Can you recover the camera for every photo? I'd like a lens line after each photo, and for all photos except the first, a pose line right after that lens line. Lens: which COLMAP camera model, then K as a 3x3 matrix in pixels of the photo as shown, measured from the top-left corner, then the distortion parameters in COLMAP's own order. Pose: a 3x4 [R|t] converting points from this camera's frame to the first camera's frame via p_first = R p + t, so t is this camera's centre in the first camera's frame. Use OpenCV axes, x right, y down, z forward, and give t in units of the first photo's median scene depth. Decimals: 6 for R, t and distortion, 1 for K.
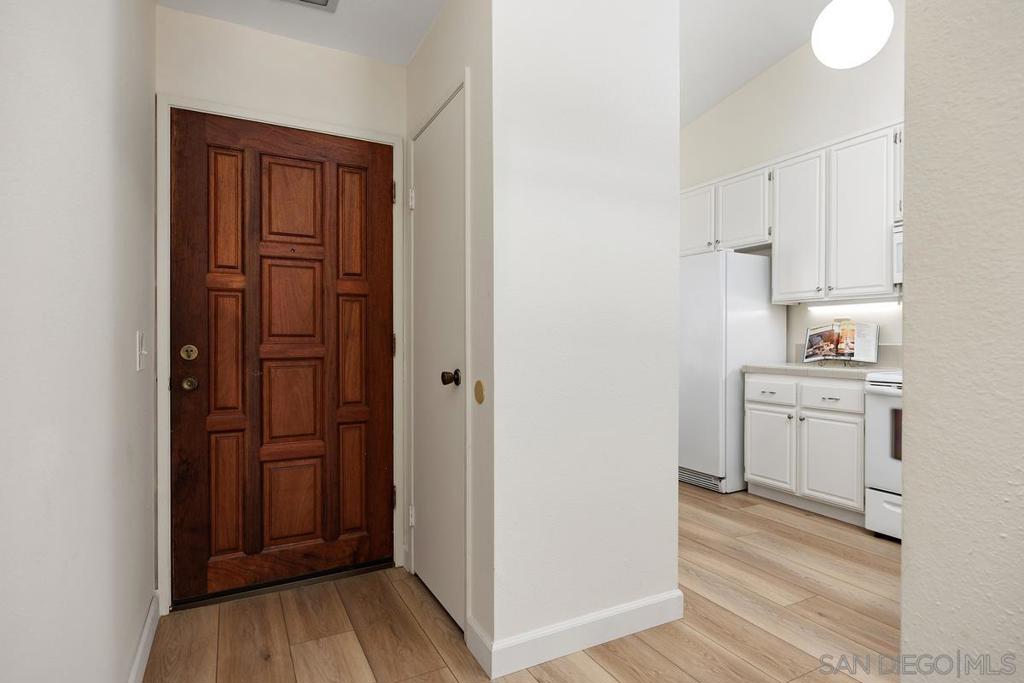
lens RADIAL K [[529.7, 0, 506.6], [0, 529.7, 335.9], [0, 0, 1]] dist [0.002758, -0.000674]
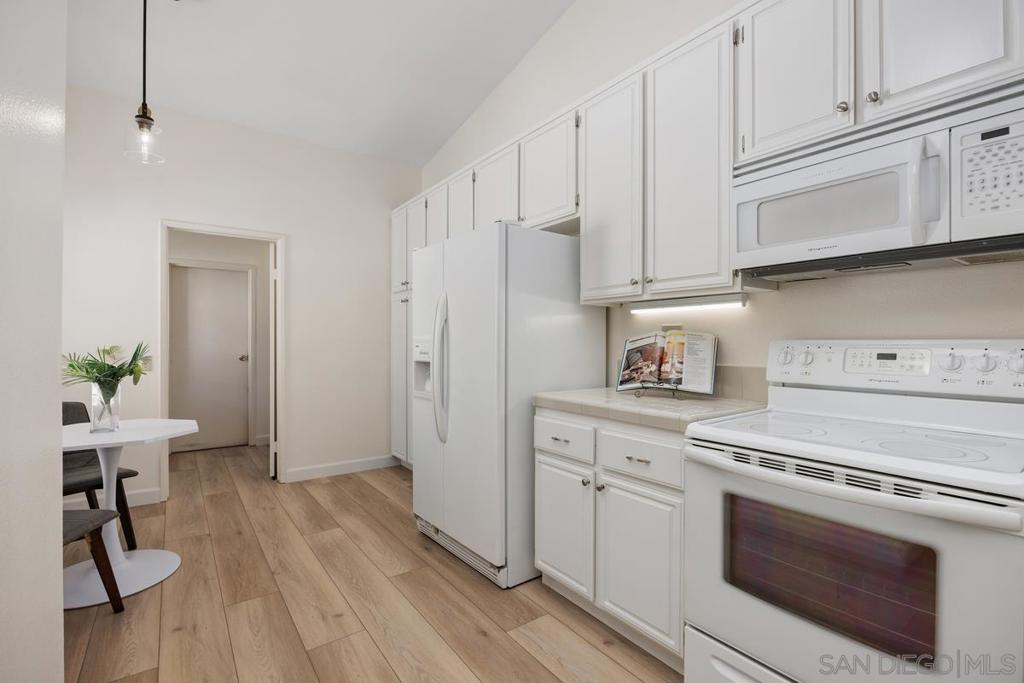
lens RADIAL K [[467.6, 0, 503.4], [0, 467.6, 341.0], [0, 0, 1]] dist [-0.007380, 0.000217]
pose [[0.990409, -0.005249, 0.138067, 0.344000], [0.004201, 0.999960, 0.007879, -0.019497], [-0.138103, -0.007224, 0.990392, 0.441236]]
